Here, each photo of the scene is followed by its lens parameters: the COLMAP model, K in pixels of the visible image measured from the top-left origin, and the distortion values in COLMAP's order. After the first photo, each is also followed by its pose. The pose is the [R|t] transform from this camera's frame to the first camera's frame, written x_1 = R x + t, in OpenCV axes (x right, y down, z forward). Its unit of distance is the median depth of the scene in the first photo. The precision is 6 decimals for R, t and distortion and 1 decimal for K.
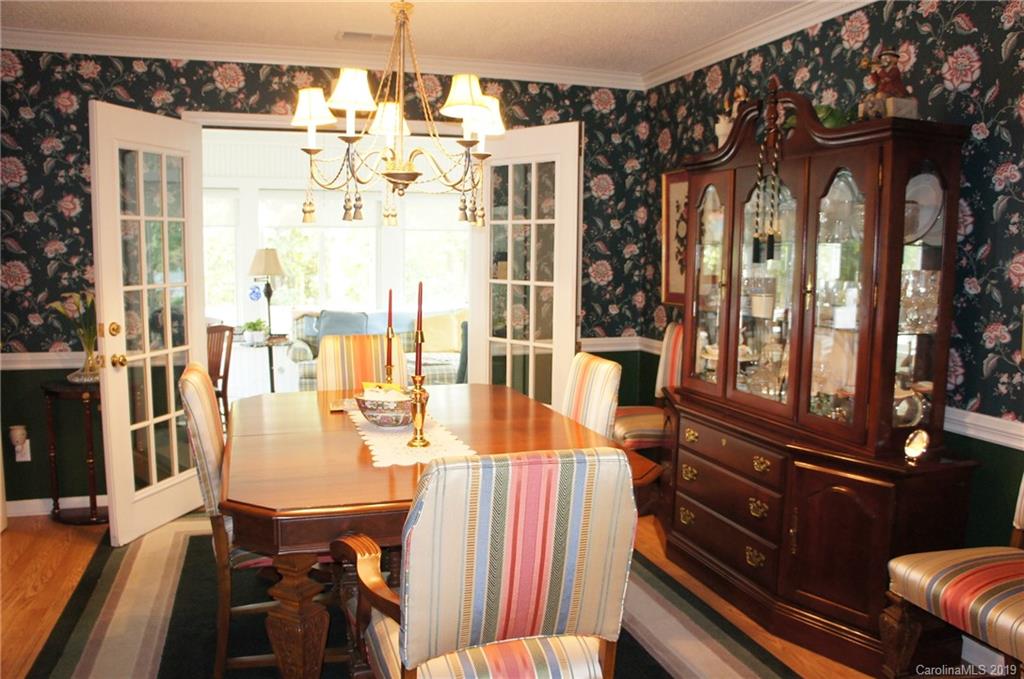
lens RADIAL K [[818.3, 0, 512.8], [0, 818.3, 337.6], [0, 0, 1]] dist [-0.114473, 0.010610]
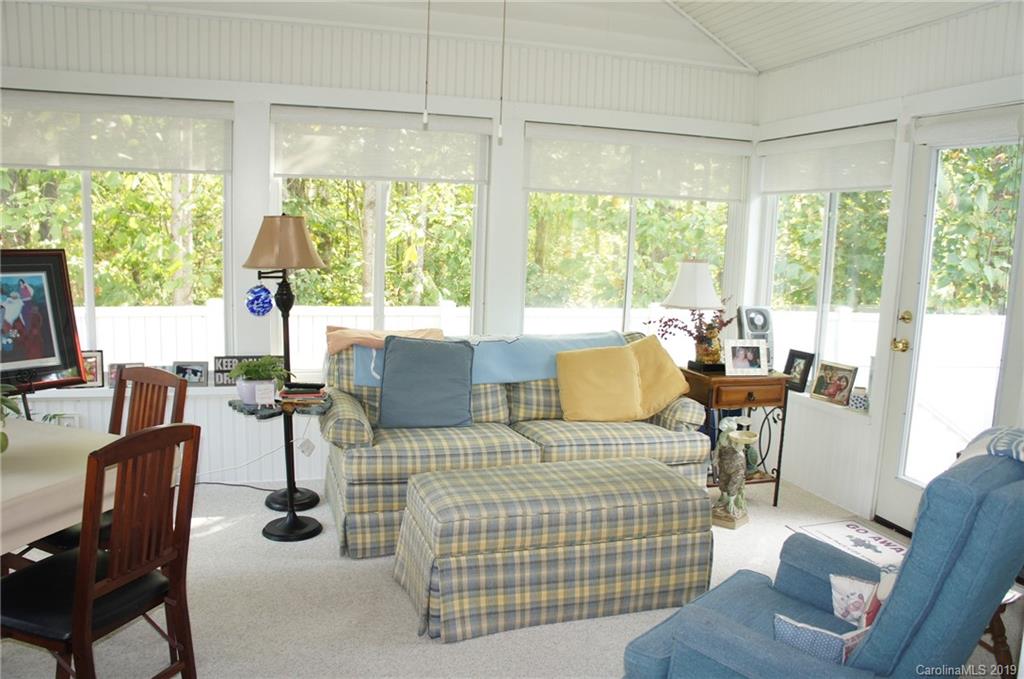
lens RADIAL K [[818.3, 0, 512.6], [0, 818.3, 343.0], [0, 0, 1]] dist [-0.114473, 0.010610]
pose [[0.999656, 0.022127, -0.014054, -0.145329], [-0.021836, 0.999551, 0.020532, -0.041679], [0.014502, -0.020218, 0.999690, 0.472809]]
